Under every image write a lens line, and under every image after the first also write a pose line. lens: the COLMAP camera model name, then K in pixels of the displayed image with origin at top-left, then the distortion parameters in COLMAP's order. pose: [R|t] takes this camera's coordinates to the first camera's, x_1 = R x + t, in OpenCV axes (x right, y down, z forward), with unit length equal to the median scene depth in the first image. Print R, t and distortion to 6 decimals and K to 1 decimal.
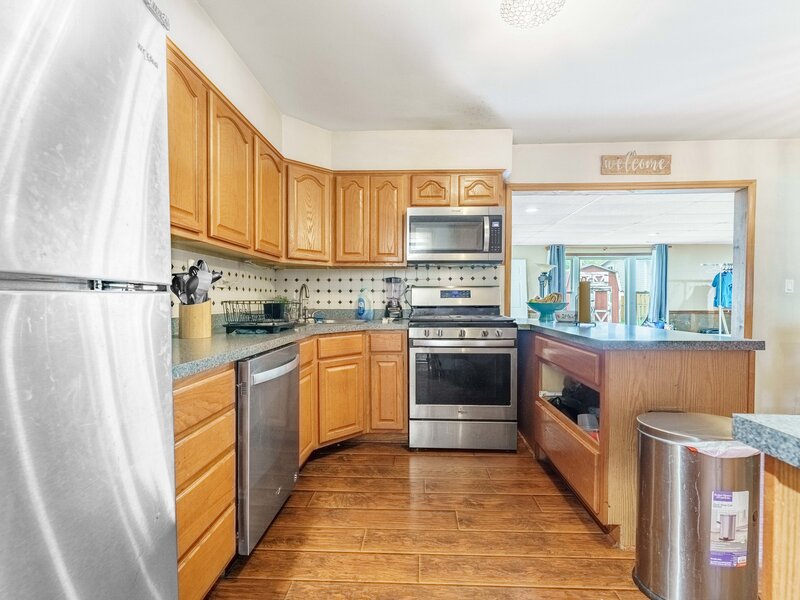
lens RADIAL K [[371.8, 0, 404.1], [0, 371.8, 305.2], [0, 0, 1]] dist [0.001716, 0.000003]
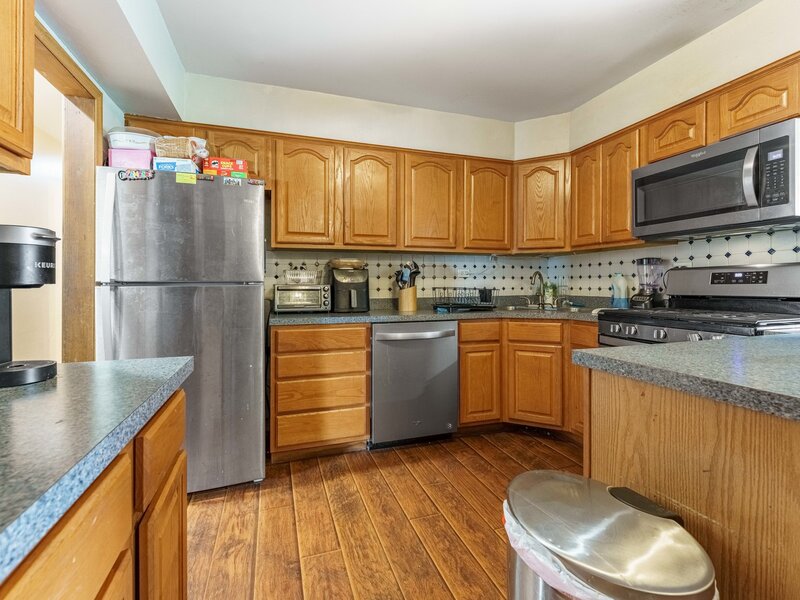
lens RADIAL K [[374.2, 0, 398.7], [0, 374.2, 284.9], [0, 0, 1]] dist [0.003709, 0.000277]
pose [[0.353255, -0.001654, -0.935526, 0.589100], [-0.011147, 0.999920, -0.005977, -0.008643], [0.935461, 0.012540, 0.353209, 0.260768]]
